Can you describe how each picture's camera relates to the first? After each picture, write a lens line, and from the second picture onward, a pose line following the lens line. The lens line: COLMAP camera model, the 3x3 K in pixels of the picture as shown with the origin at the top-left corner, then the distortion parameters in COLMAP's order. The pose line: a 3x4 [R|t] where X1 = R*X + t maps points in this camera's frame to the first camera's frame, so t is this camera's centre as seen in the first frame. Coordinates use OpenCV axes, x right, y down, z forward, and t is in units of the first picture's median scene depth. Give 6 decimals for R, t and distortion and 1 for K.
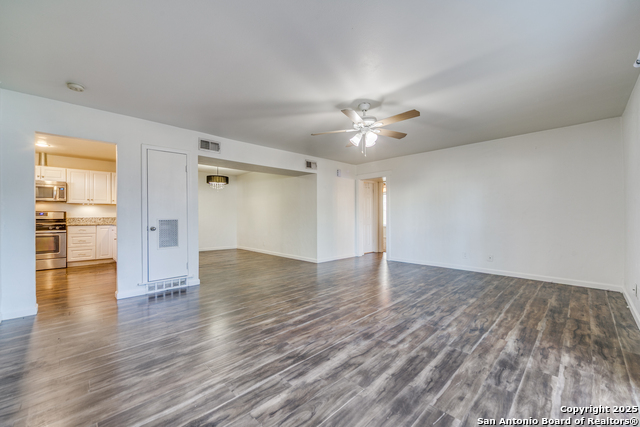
lens RADIAL K [[257.1, 0, 318.1], [0, 257.1, 213.9], [0, 0, 1]] dist [-0.000220, -0.000275]
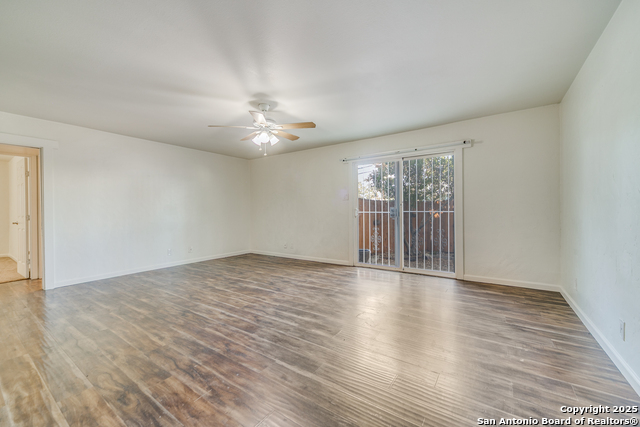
lens RADIAL K [[255.6, 0, 323.3], [0, 255.6, 211.8], [0, 0, 1]] dist [-0.000647, -0.000062]
pose [[-0.201998, 0.002372, 0.979383, -1.063639], [0.007080, 0.999974, -0.000962, 0.012215], [-0.979360, 0.006740, -0.202010, 1.185330]]
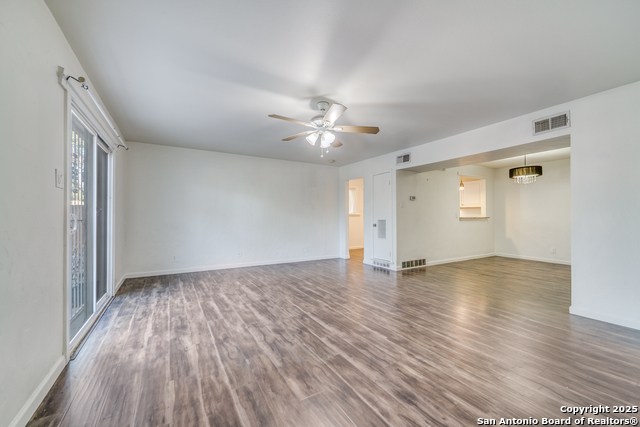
lens RADIAL K [[257.1, 0, 318.1], [0, 257.1, 213.9], [0, 0, 1]] dist [-0.000220, -0.000275]
pose [[-0.242502, -0.007673, -0.970121, 1.363336], [0.004835, 0.999947, -0.009118, 0.003208], [0.970139, -0.006902, -0.242452, 1.473496]]
